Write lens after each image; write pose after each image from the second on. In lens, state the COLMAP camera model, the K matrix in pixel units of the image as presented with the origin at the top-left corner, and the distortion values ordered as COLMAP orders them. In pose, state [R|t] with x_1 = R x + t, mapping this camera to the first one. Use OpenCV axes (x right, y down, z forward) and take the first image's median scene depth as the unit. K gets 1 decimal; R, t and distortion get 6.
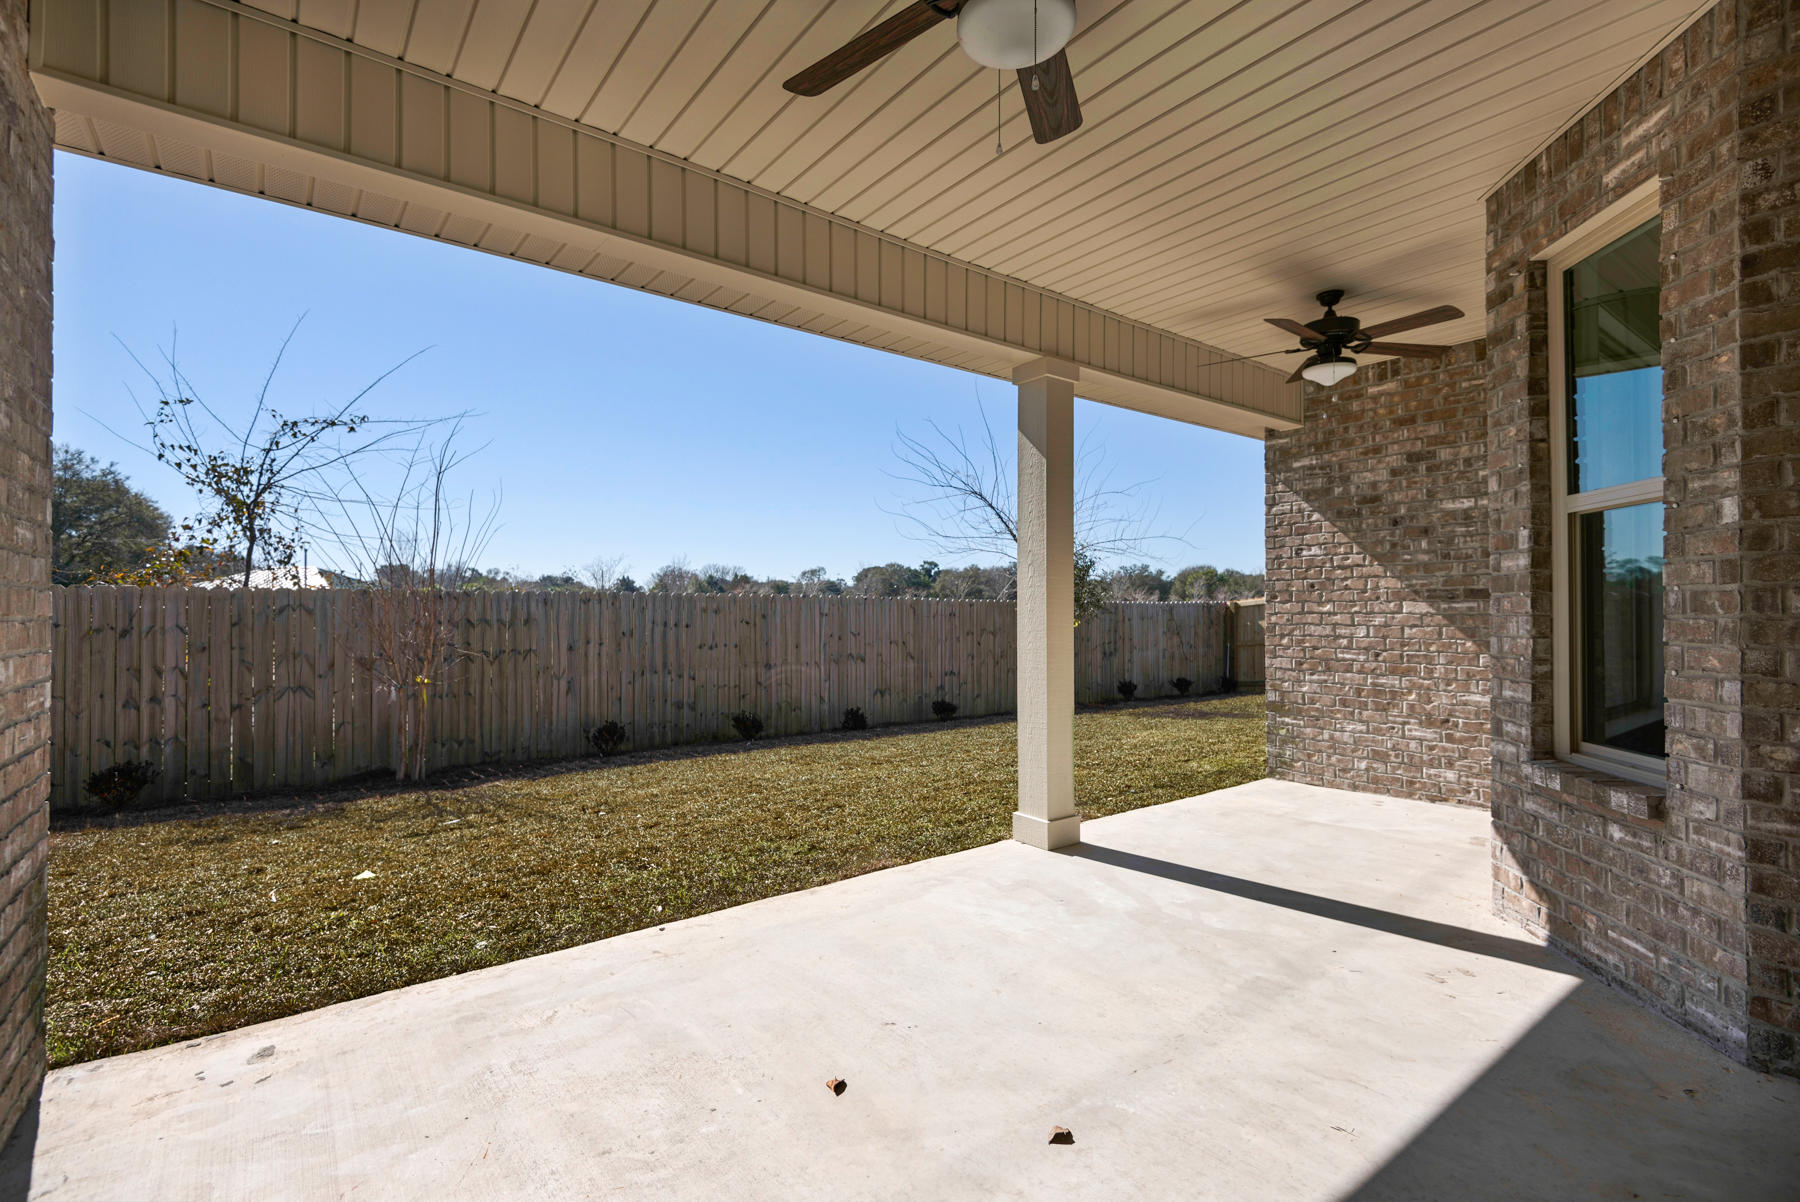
lens RADIAL K [[826.0, 0, 901.2], [0, 826.0, 603.3], [0, 0, 1]] dist [0.000511, 0.000040]
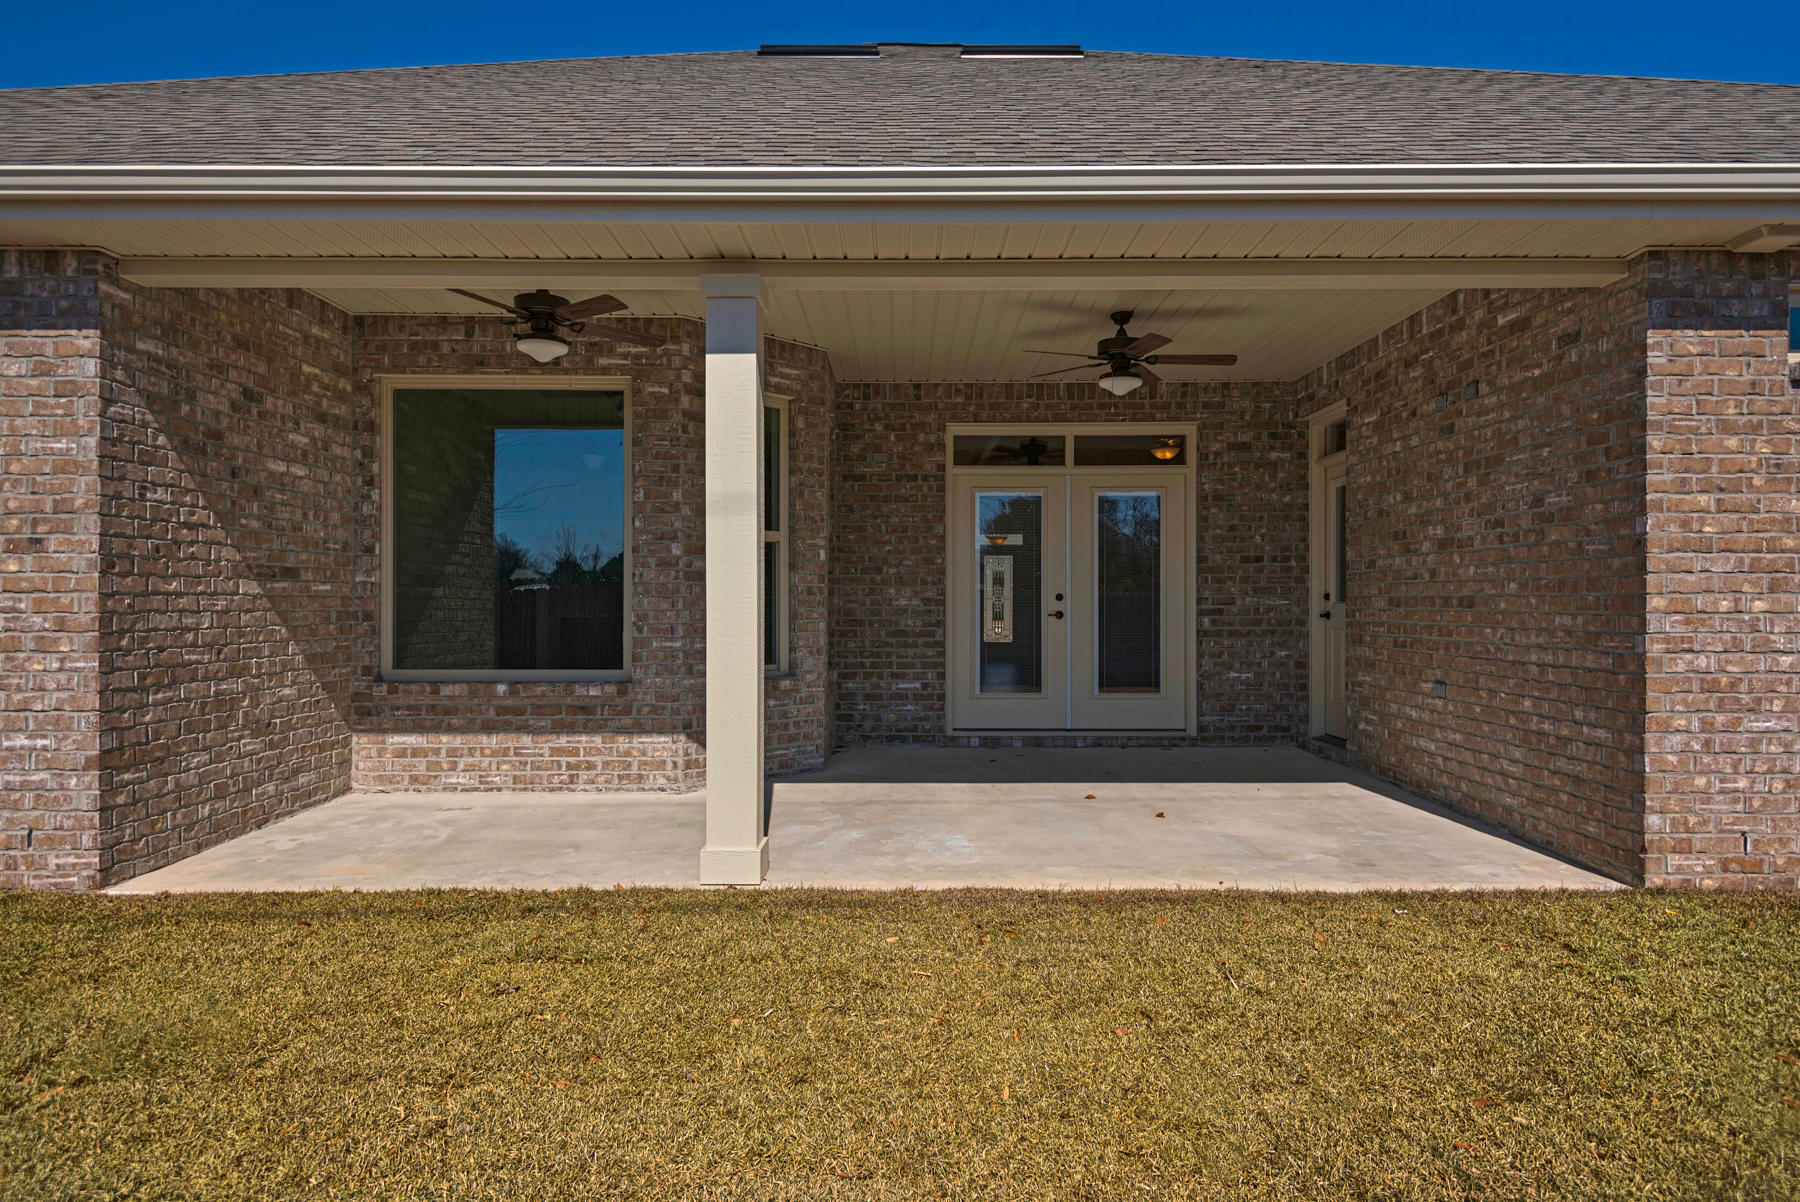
lens RADIAL K [[1082.8, 0, 898.1], [0, 1082.8, 602.4], [0, 0, 1]] dist [-0.000045, -0.000052]
pose [[-0.802188, -0.002672, 0.597066, -0.460365], [-0.007471, 0.999957, -0.005563, 0.019701], [-0.597025, -0.008924, -0.802173, 1.388859]]
